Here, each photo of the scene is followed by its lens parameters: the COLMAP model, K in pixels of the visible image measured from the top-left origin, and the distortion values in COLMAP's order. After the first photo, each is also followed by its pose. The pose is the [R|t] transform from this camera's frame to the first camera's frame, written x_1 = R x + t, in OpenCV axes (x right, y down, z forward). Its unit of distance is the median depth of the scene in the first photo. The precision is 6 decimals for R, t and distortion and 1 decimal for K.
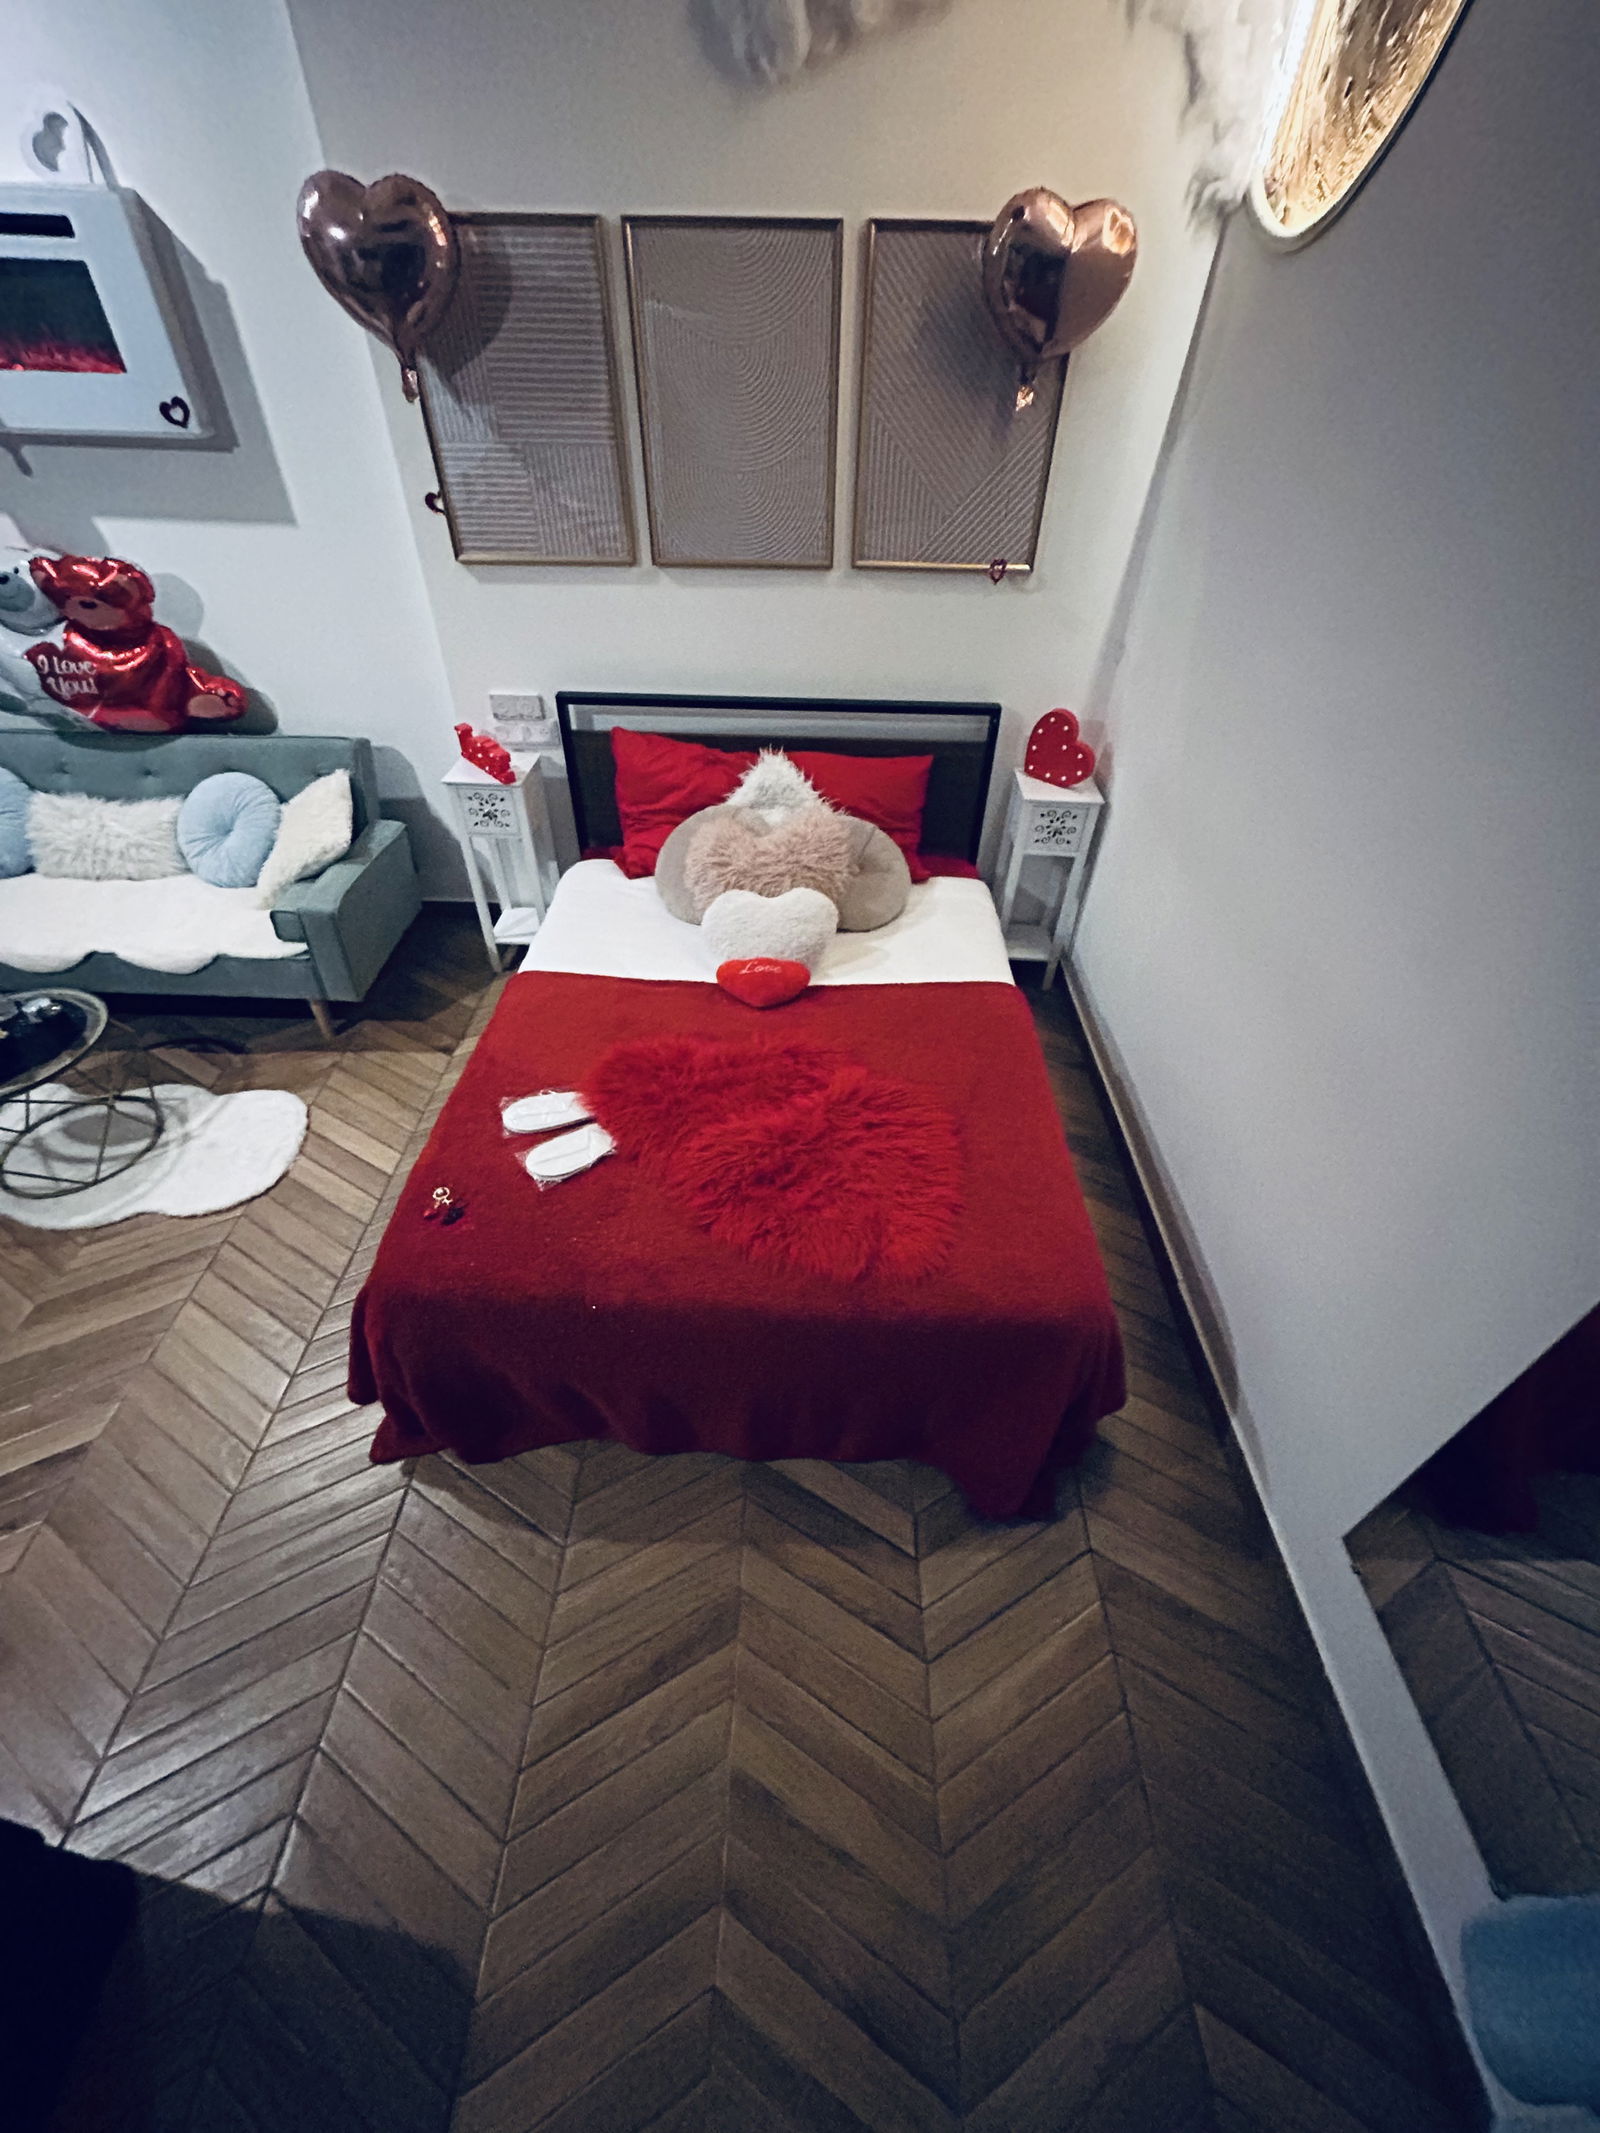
lens RADIAL K [[847.5, 0, 800.0], [0, 847.5, 1066.5], [0, 0, 1]] dist [-0.001473, -0.000700]
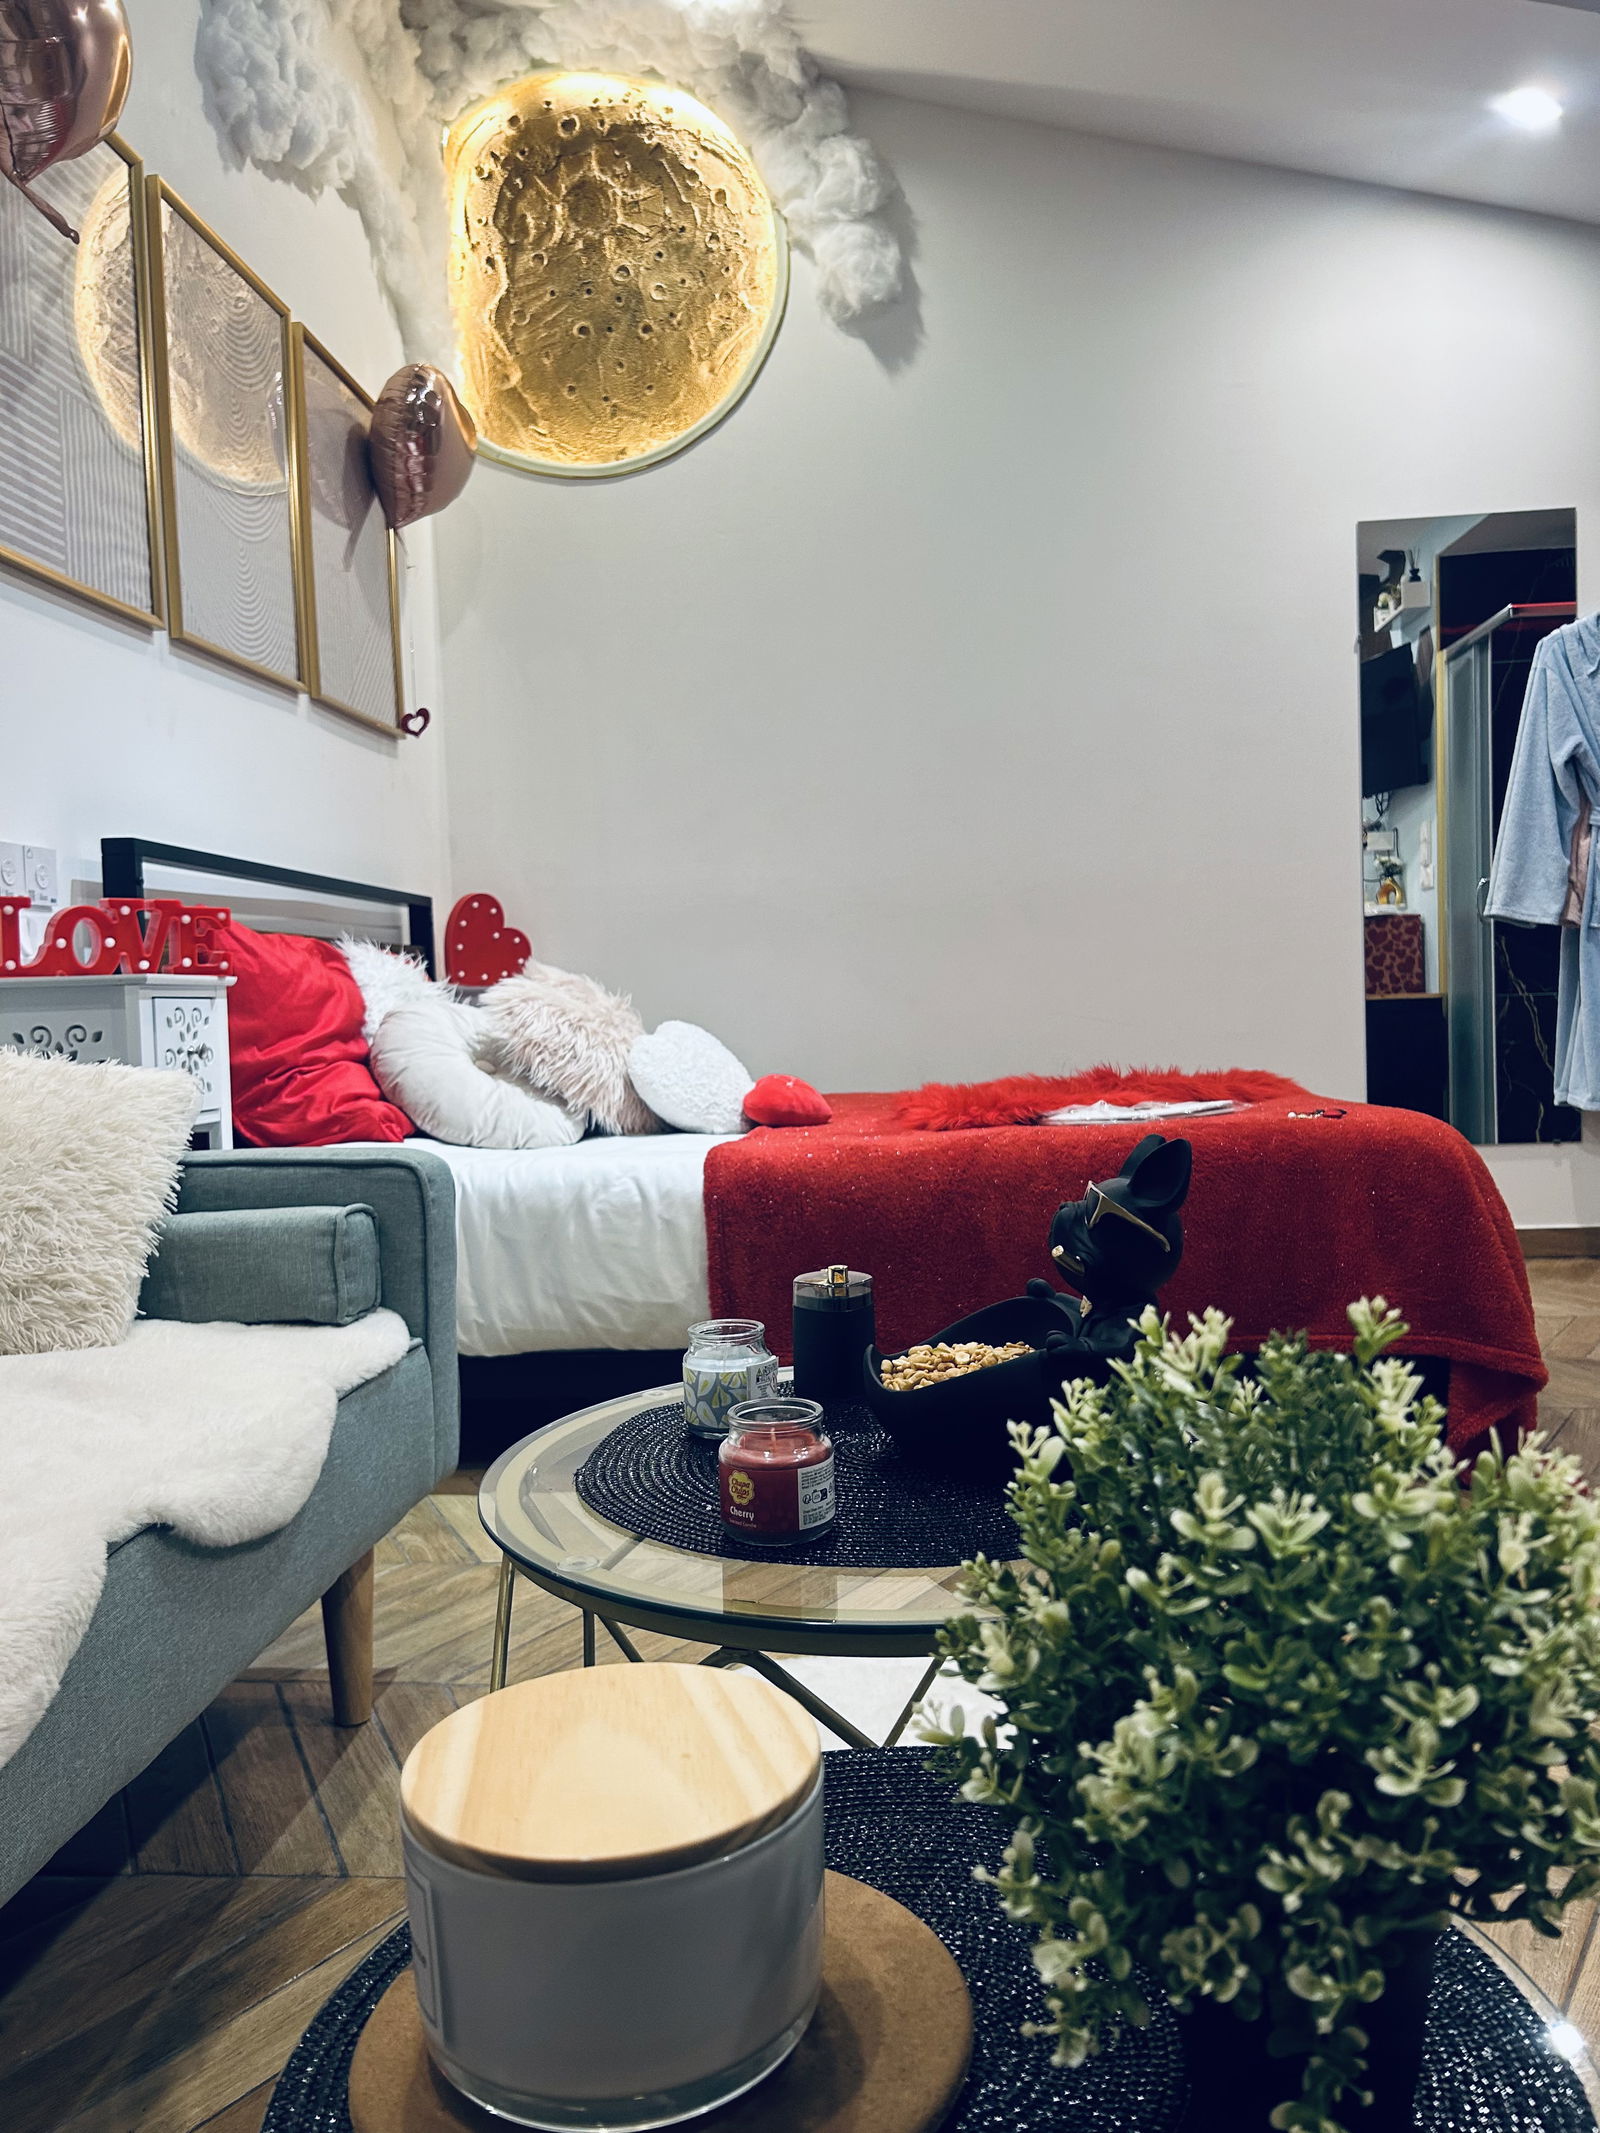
lens RADIAL K [[1619.6, 0, 800.0], [0, 1619.6, 1066.5], [0, 0, 1]] dist [-0.001376, 0.001544]
pose [[0.067804, -0.065813, 0.995526, -1.232080], [0.678327, 0.734756, 0.002373, -0.113861], [-0.731625, 0.675131, 0.094462, 0.800459]]
